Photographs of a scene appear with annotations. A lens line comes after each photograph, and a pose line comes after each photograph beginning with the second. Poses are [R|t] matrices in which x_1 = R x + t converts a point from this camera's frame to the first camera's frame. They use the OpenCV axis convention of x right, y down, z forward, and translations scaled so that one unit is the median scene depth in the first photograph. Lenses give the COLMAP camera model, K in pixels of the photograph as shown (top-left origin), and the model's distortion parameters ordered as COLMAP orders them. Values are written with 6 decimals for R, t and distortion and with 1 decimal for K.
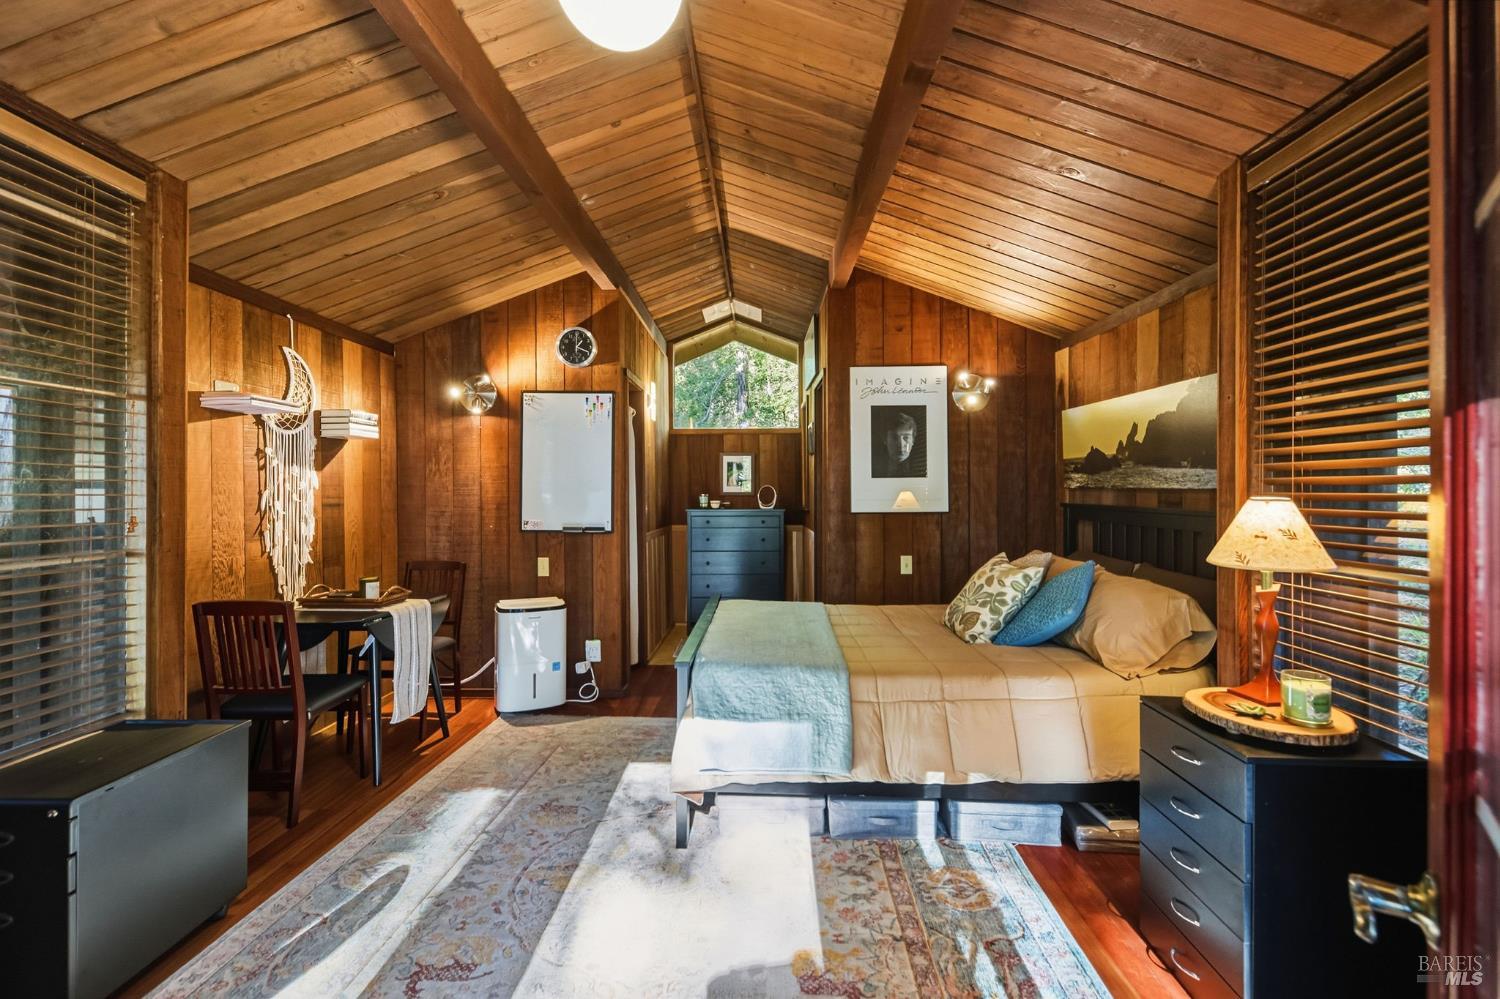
lens RADIAL K [[676.3, 0, 749.7], [0, 676.3, 493.4], [0, 0, 1]] dist [-0.000084, -0.000045]
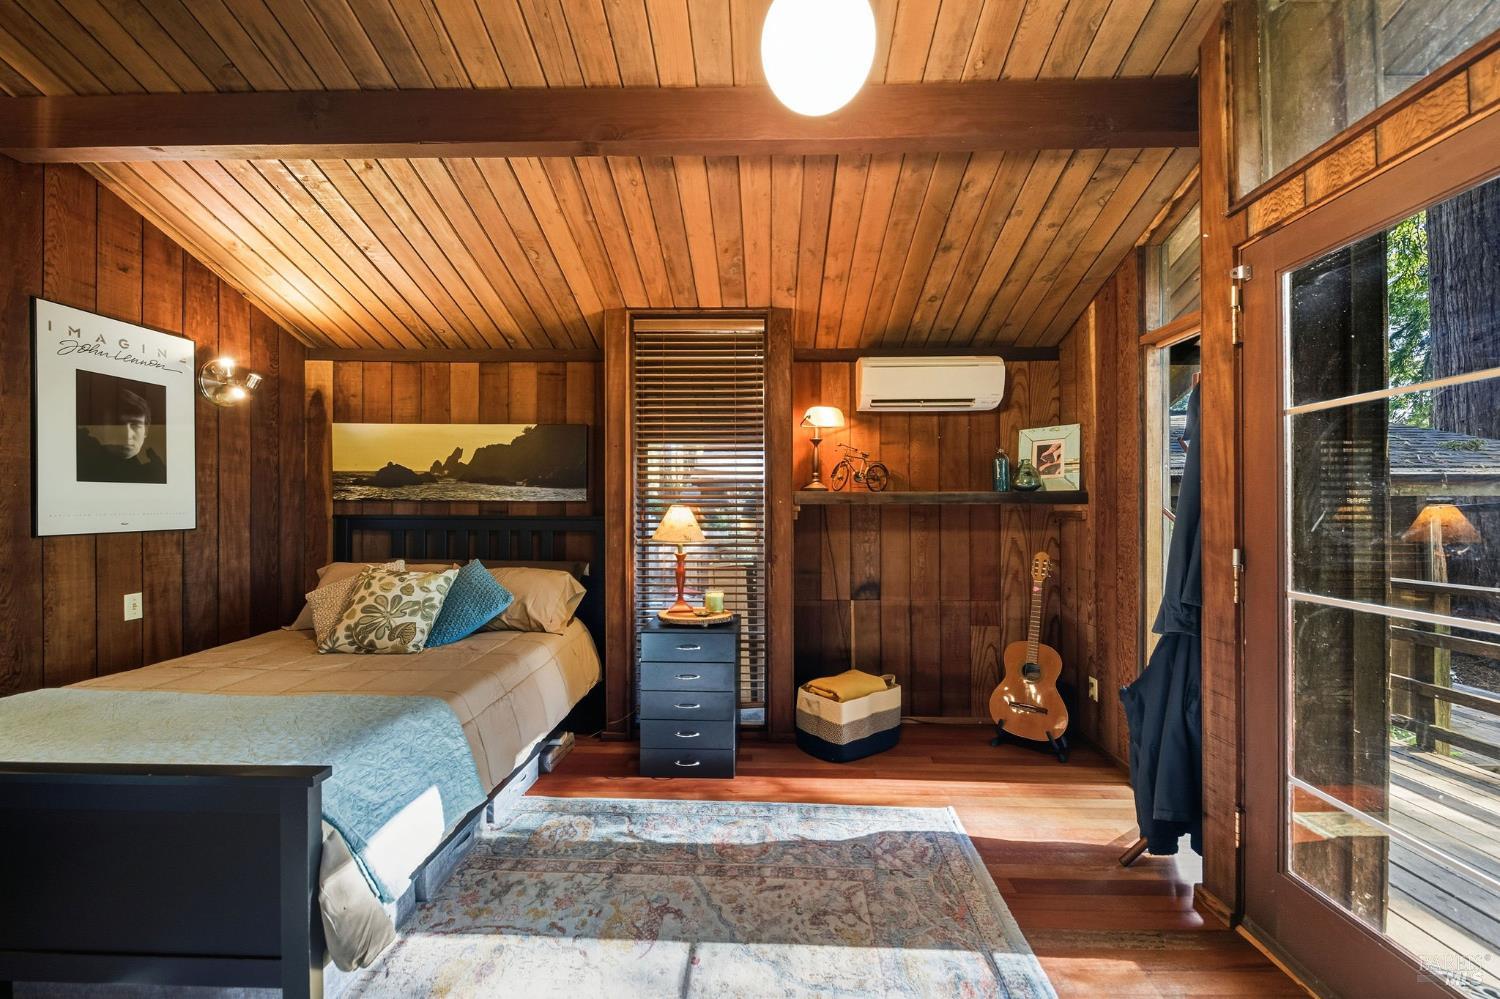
lens RADIAL K [[576.4, 0, 752.7], [0, 576.4, 504.7], [0, 0, 1]] dist [0.002205, -0.002656]
pose [[-0.026355, 0.002443, 0.999650, -0.389765], [0.004551, 0.999987, -0.002323, 0.004065], [-0.999642, 0.004488, -0.026366, 0.374949]]
